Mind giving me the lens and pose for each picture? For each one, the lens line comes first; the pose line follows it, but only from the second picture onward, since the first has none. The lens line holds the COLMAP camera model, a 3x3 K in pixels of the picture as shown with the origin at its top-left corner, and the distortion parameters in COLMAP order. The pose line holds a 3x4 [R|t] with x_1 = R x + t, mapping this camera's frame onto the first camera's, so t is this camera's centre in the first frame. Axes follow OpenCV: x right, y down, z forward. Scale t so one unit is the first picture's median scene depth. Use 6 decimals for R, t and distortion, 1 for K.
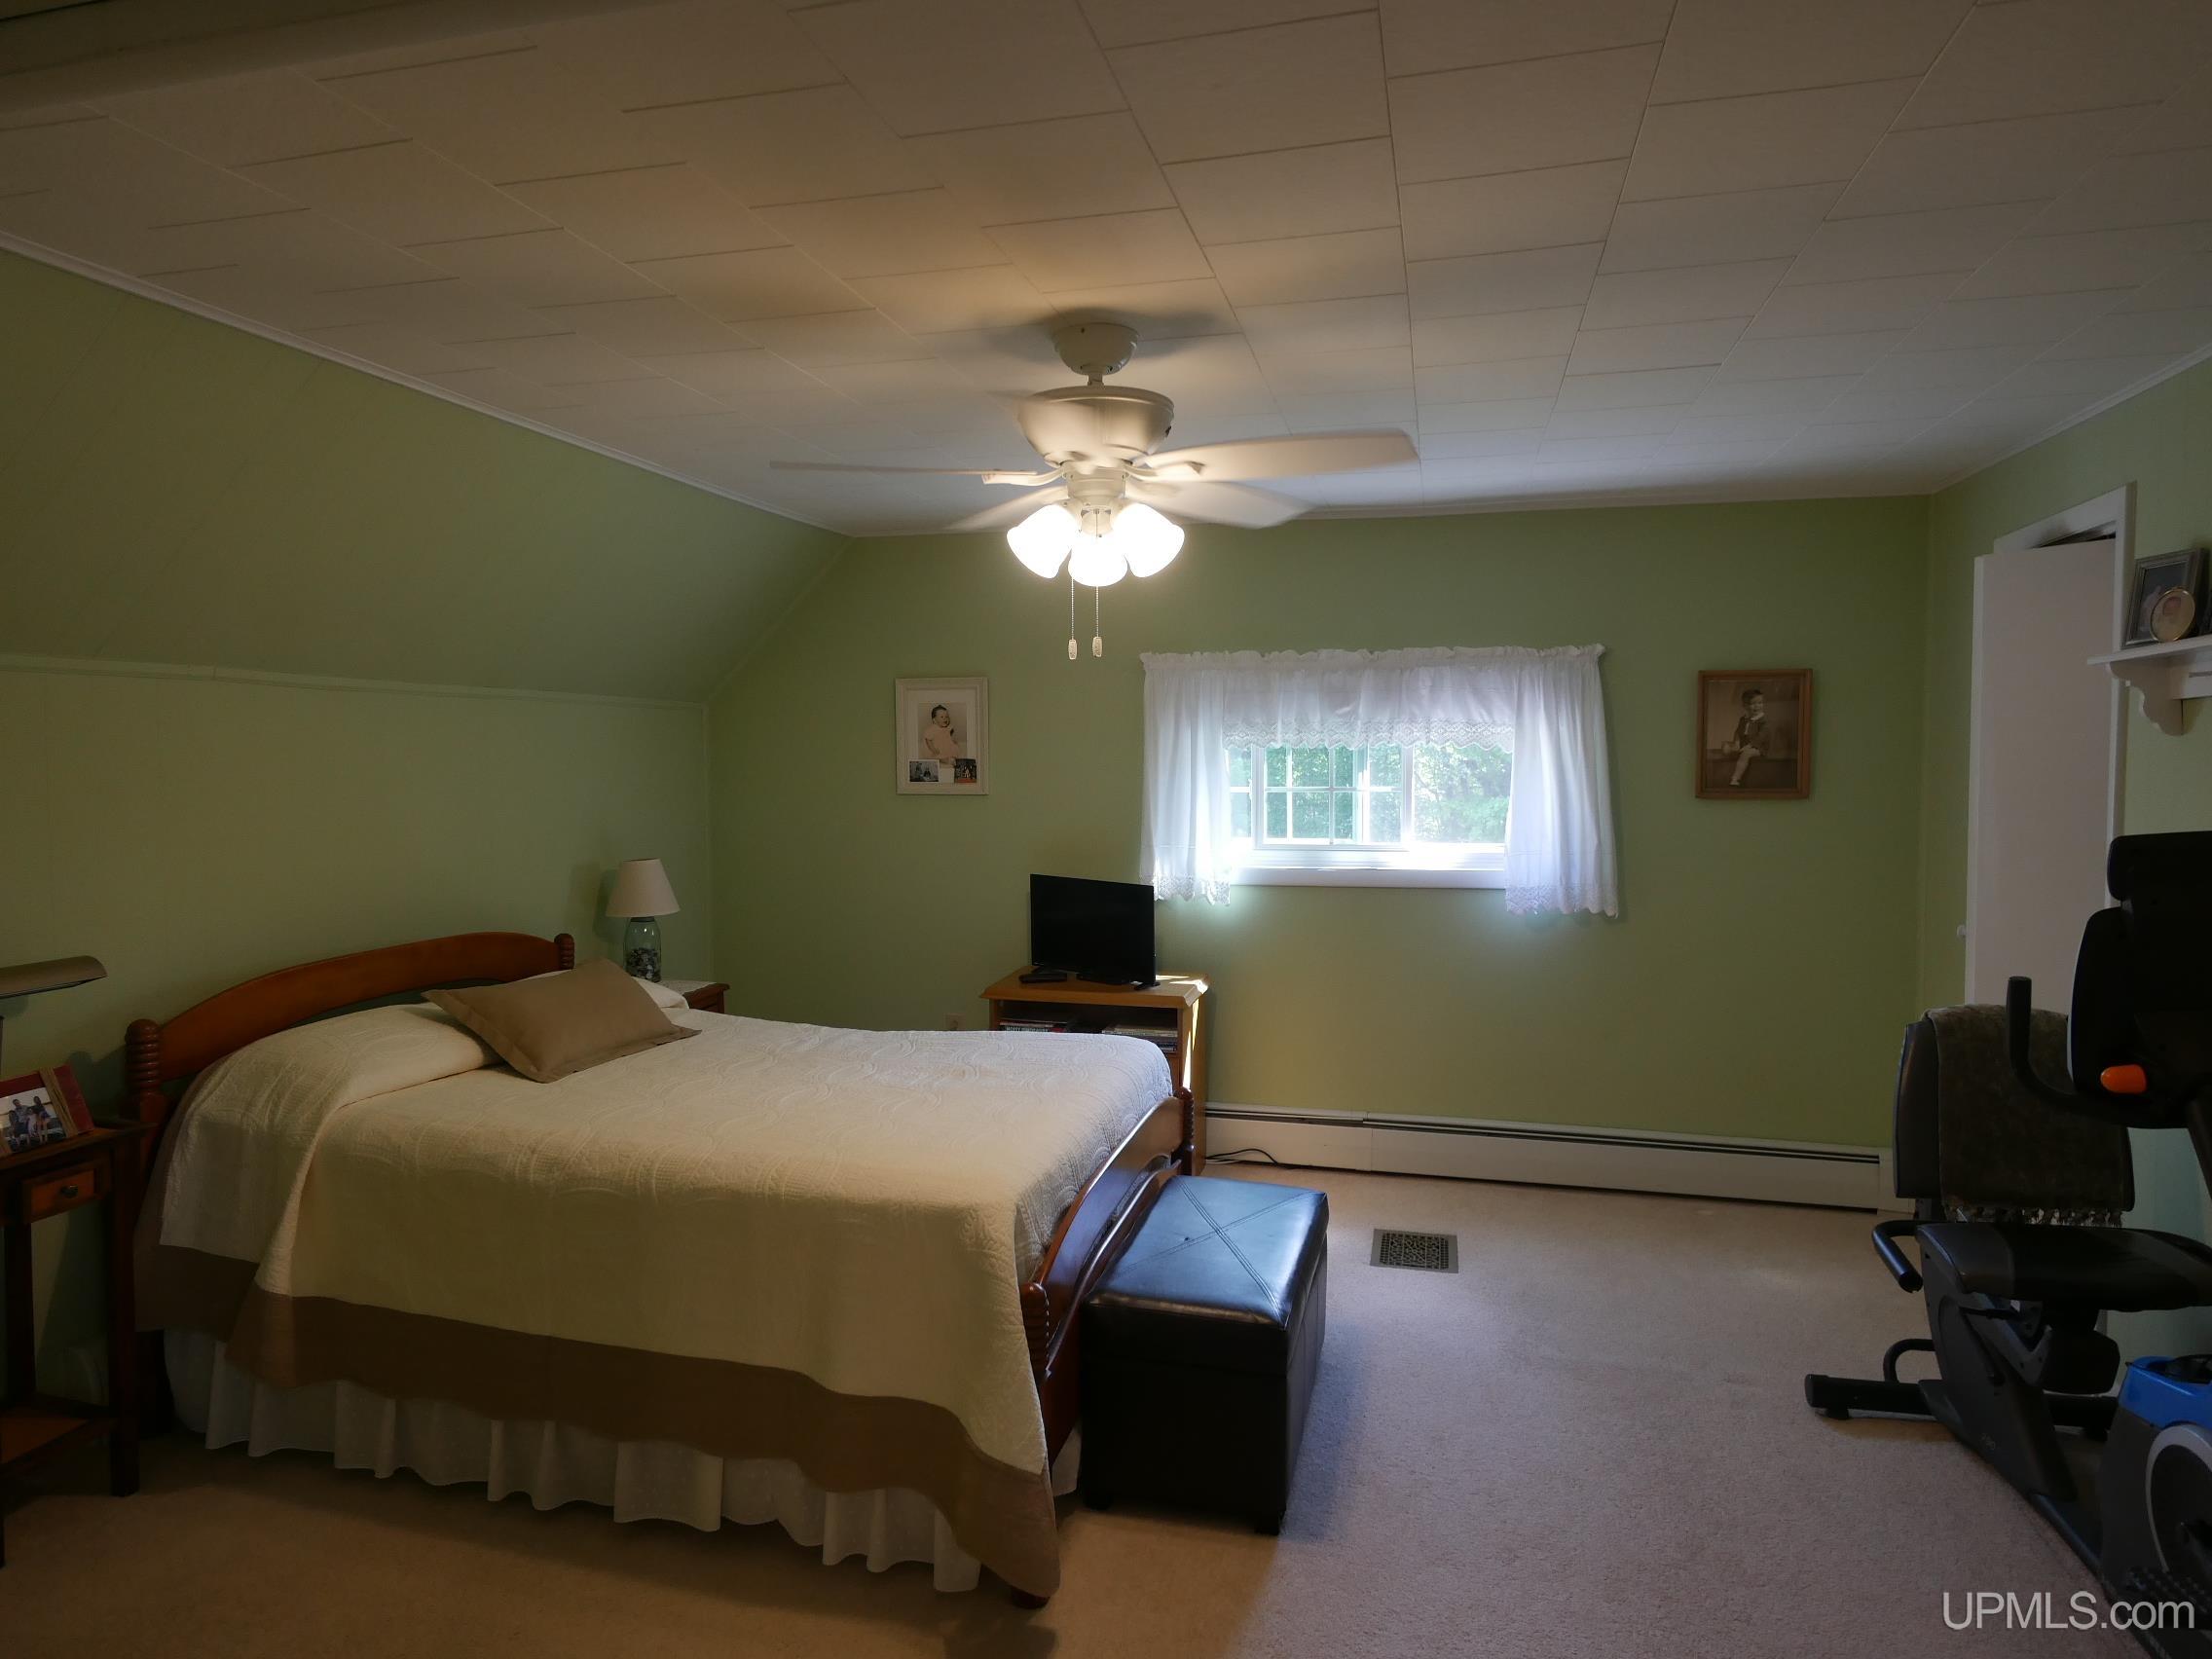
lens RADIAL K [[1372.3, 0, 1100.5], [0, 1372.3, 838.7], [0, 0, 1]] dist [-0.025818, 0.001619]
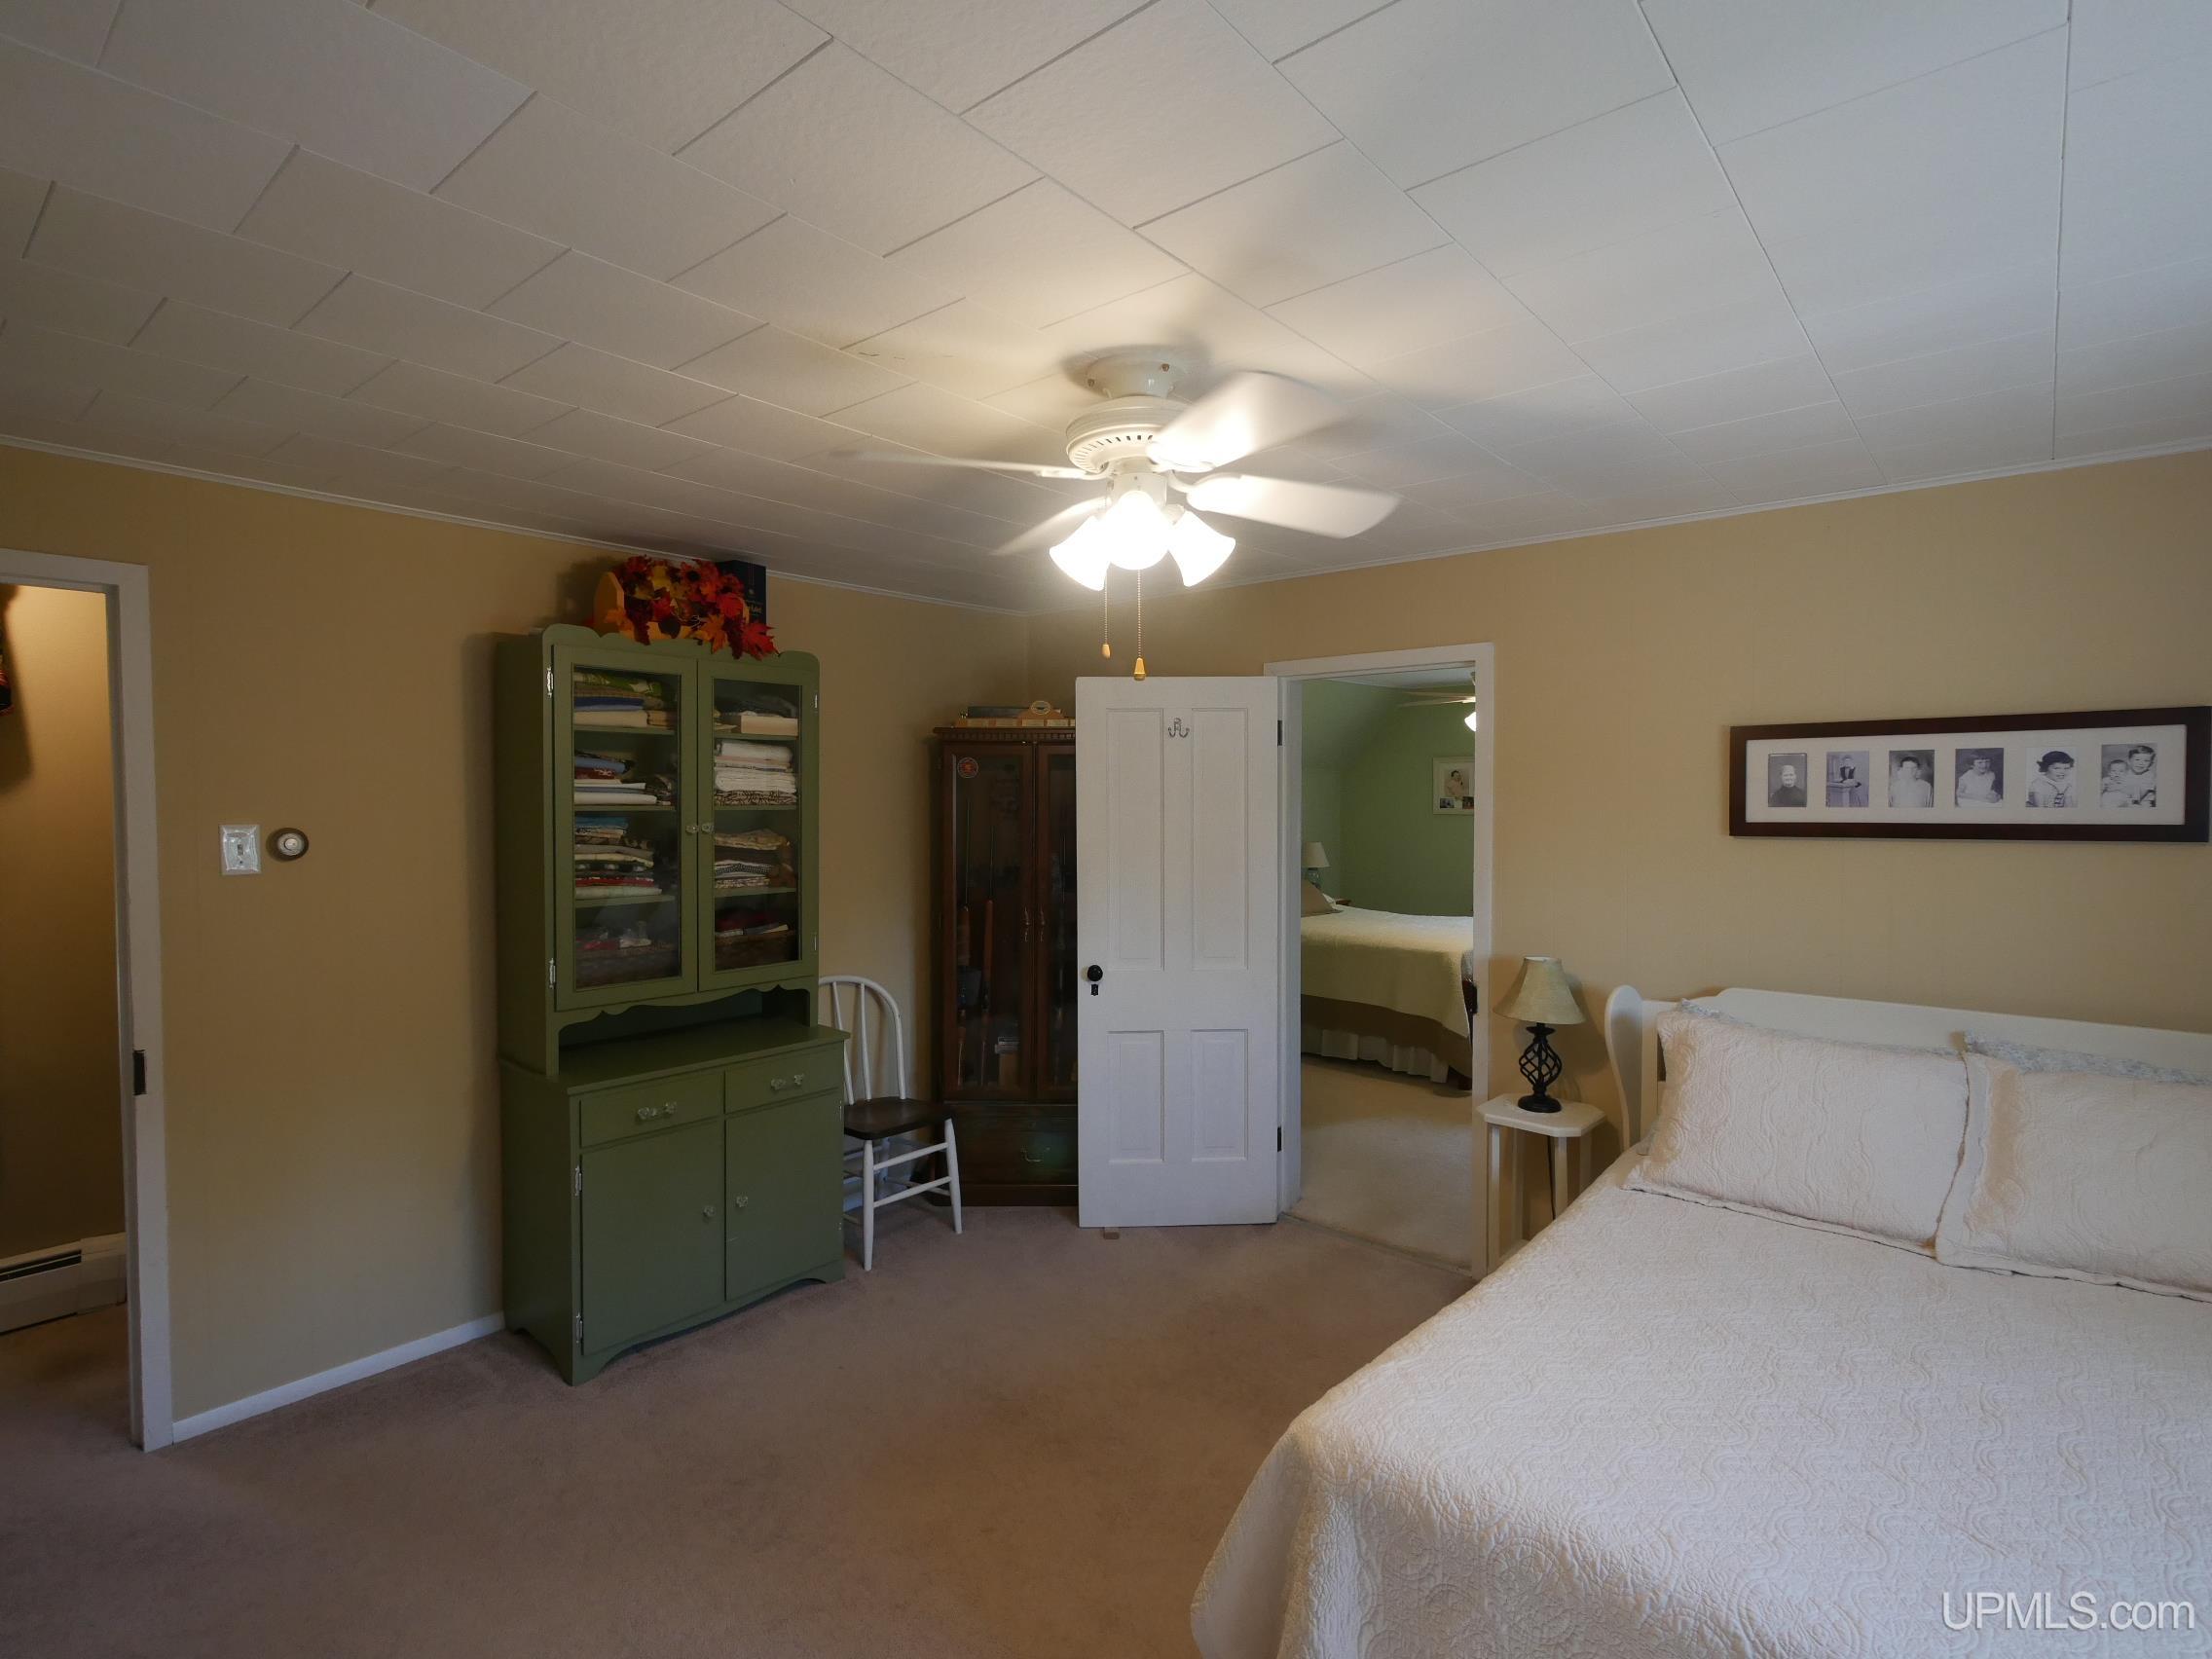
lens RADIAL K [[1073.5, 0, 1106.0], [0, 1073.5, 829.5], [0, 0, 1]] dist [-0.001968, -0.000209]
pose [[0.895620, 0.012916, -0.444633, 0.239877], [-0.021565, 0.999664, -0.014399, 0.045139], [0.444298, 0.022485, 0.895597, -1.226931]]
